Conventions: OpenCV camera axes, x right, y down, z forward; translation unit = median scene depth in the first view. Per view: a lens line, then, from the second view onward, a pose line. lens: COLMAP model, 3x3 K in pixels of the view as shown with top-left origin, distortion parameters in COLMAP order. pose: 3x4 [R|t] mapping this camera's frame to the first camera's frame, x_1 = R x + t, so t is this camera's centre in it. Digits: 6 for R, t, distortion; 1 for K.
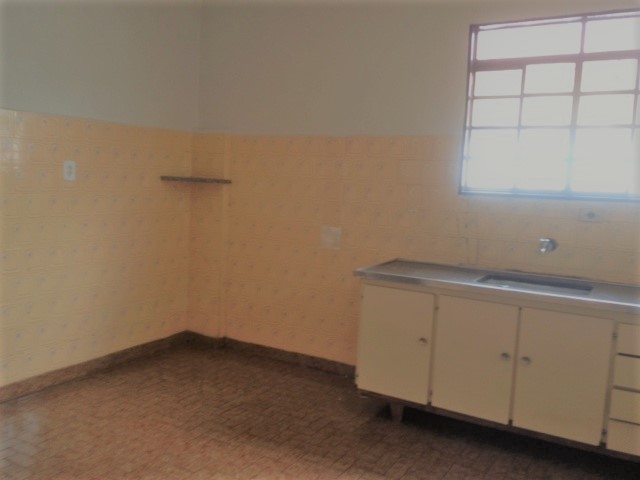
lens RADIAL K [[627.2, 0, 318.8], [0, 627.2, 240.4], [0, 0, 1]] dist [0.058640, 0.000000]
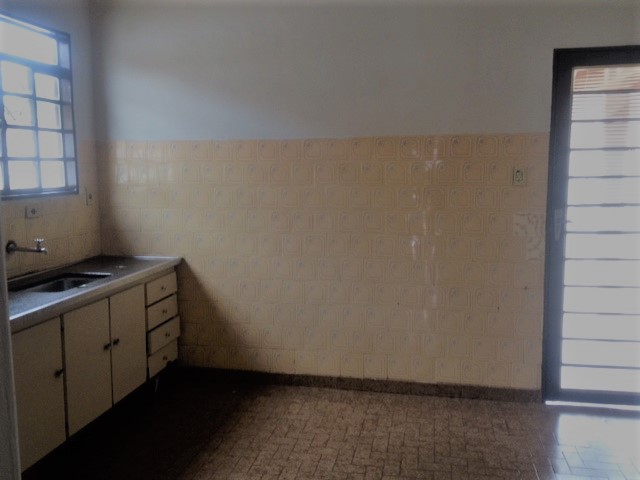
lens RADIAL K [[627.2, 0, 323.9], [0, 627.2, 237.2], [0, 0, 1]] dist [0.058640, 0.000000]
pose [[-0.366621, -0.132518, 0.920884, -0.706986], [0.101229, 0.978246, 0.181074, -0.134942], [-0.924847, 0.159605, -0.345231, 0.884871]]
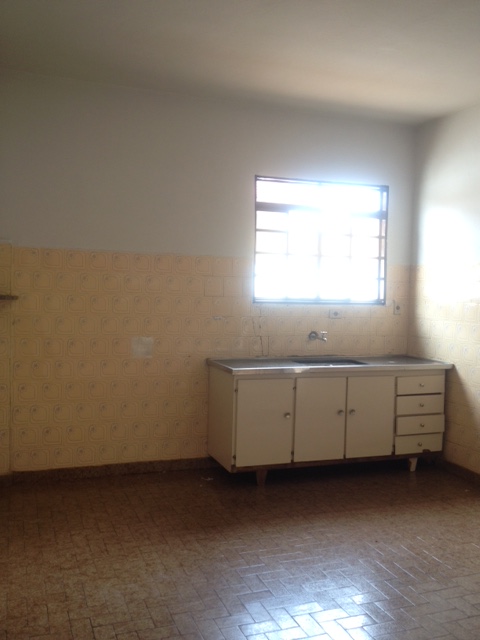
lens RADIAL K [[627.2, 0, 242.6], [0, 627.2, 322.4], [0, 0, 1]] dist [0.058640, 0.000000]
pose [[0.608438, -0.057884, 0.791488, -0.870667], [0.086045, 0.996269, 0.006716, -0.047050], [-0.788923, 0.064017, 0.611148, 0.244535]]
